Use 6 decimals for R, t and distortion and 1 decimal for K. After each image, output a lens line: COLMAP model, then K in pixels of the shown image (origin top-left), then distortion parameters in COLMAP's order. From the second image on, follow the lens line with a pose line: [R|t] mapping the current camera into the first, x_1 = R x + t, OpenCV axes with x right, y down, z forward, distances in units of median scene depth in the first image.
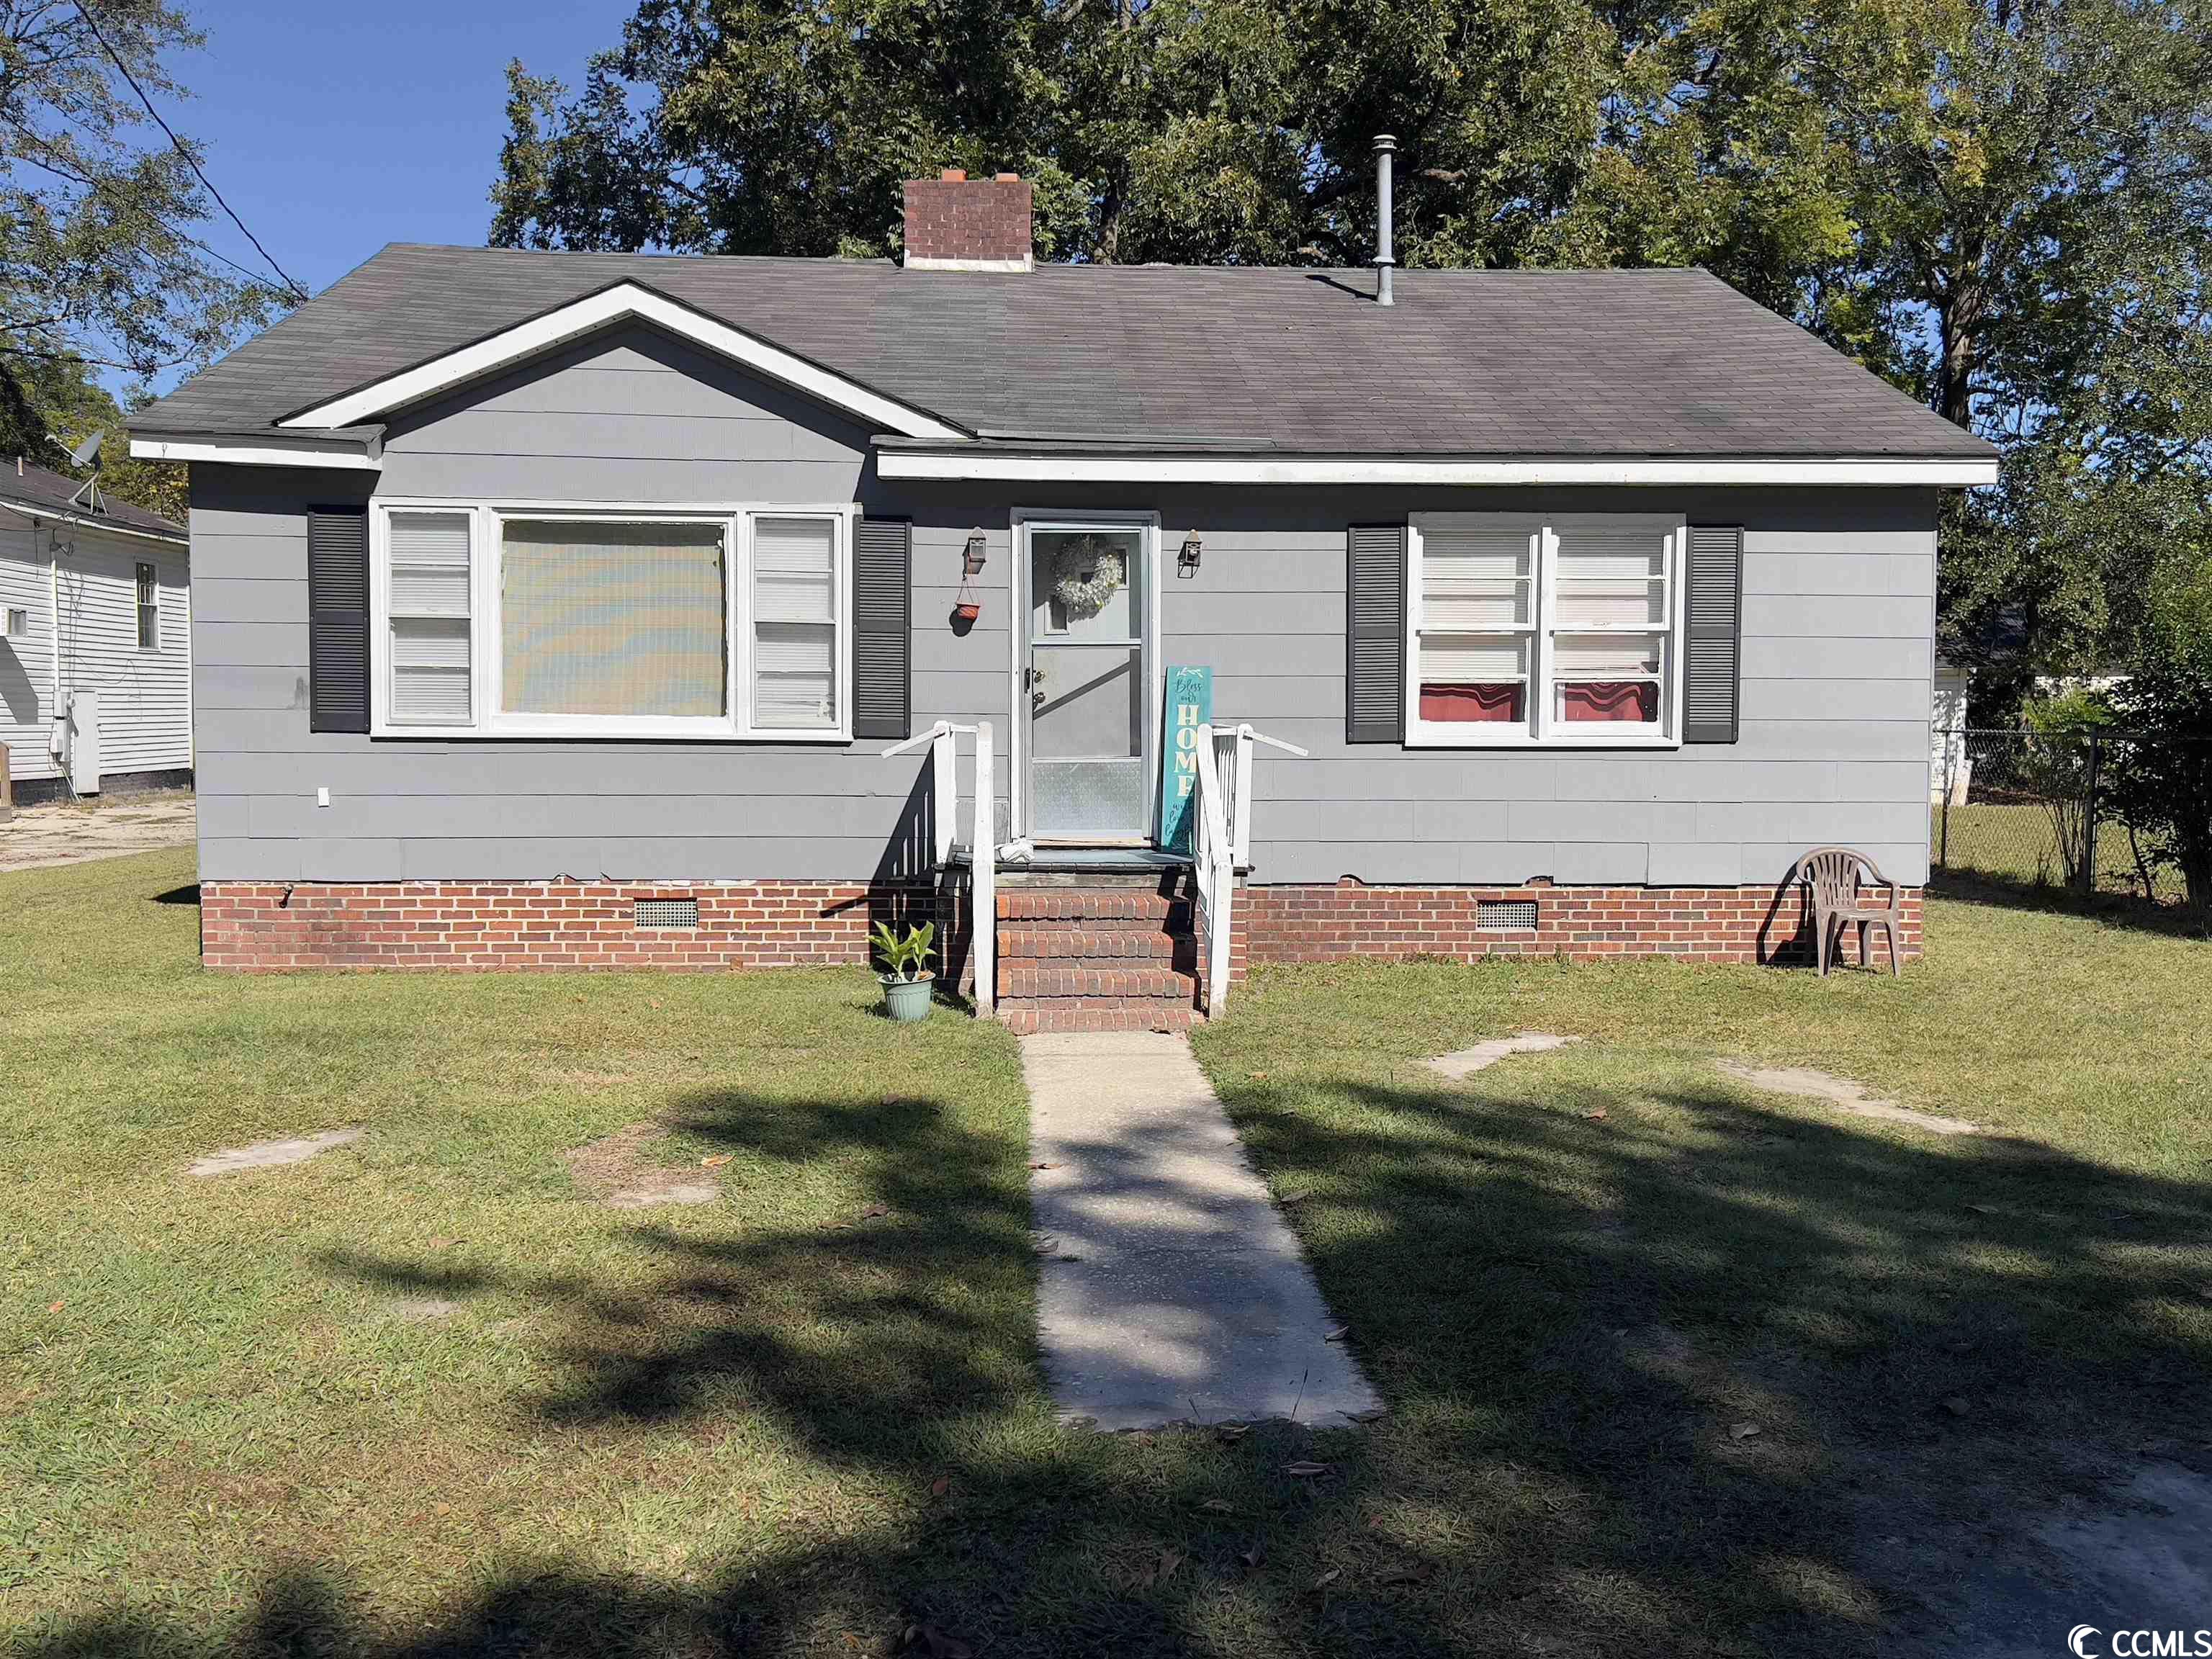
lens RADIAL K [[1995.5, 0, 1099.9], [0, 1995.5, 836.2], [0, 0, 1]] dist [0.054973, -0.068285]
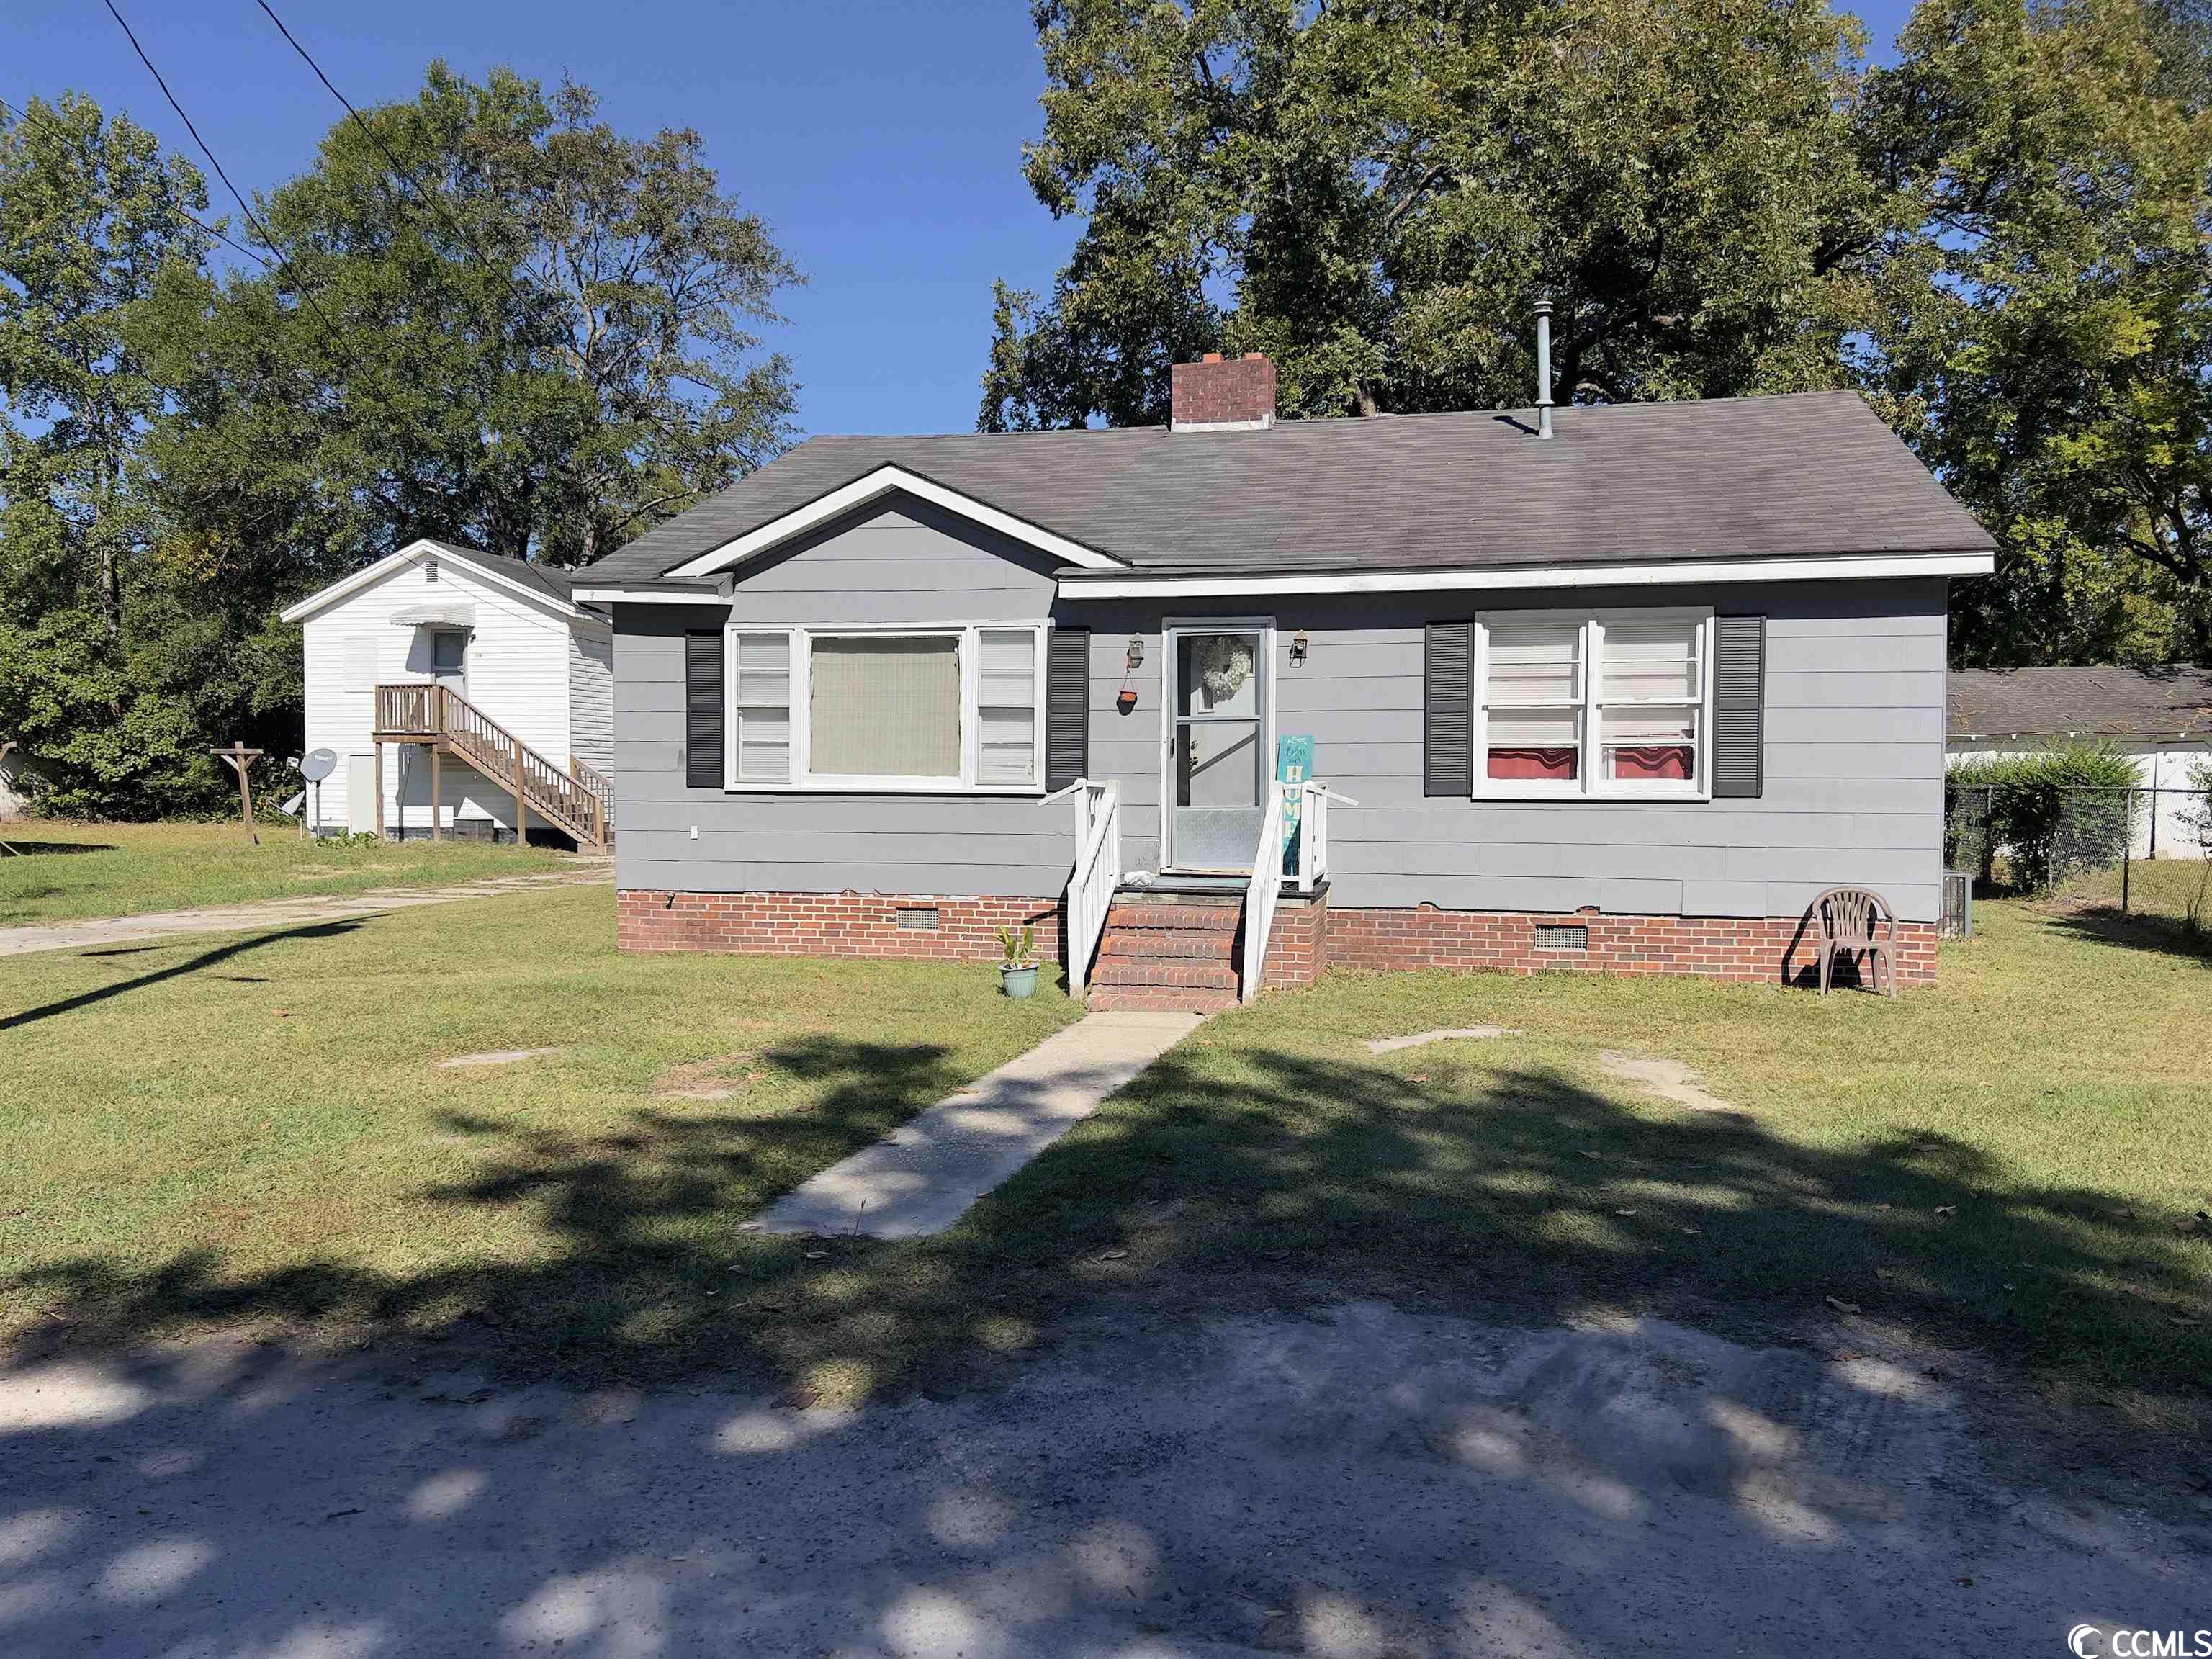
lens RADIAL K [[1678.7, 0, 1106.0], [0, 1678.7, 829.5], [0, 0, 1]] dist [0.069726, -0.114157]
pose [[0.958303, 0.007952, -0.285643, 0.235590], [-0.016125, 0.999525, -0.026271, 0.005304], [0.285298, 0.029782, 0.957976, -0.069330]]
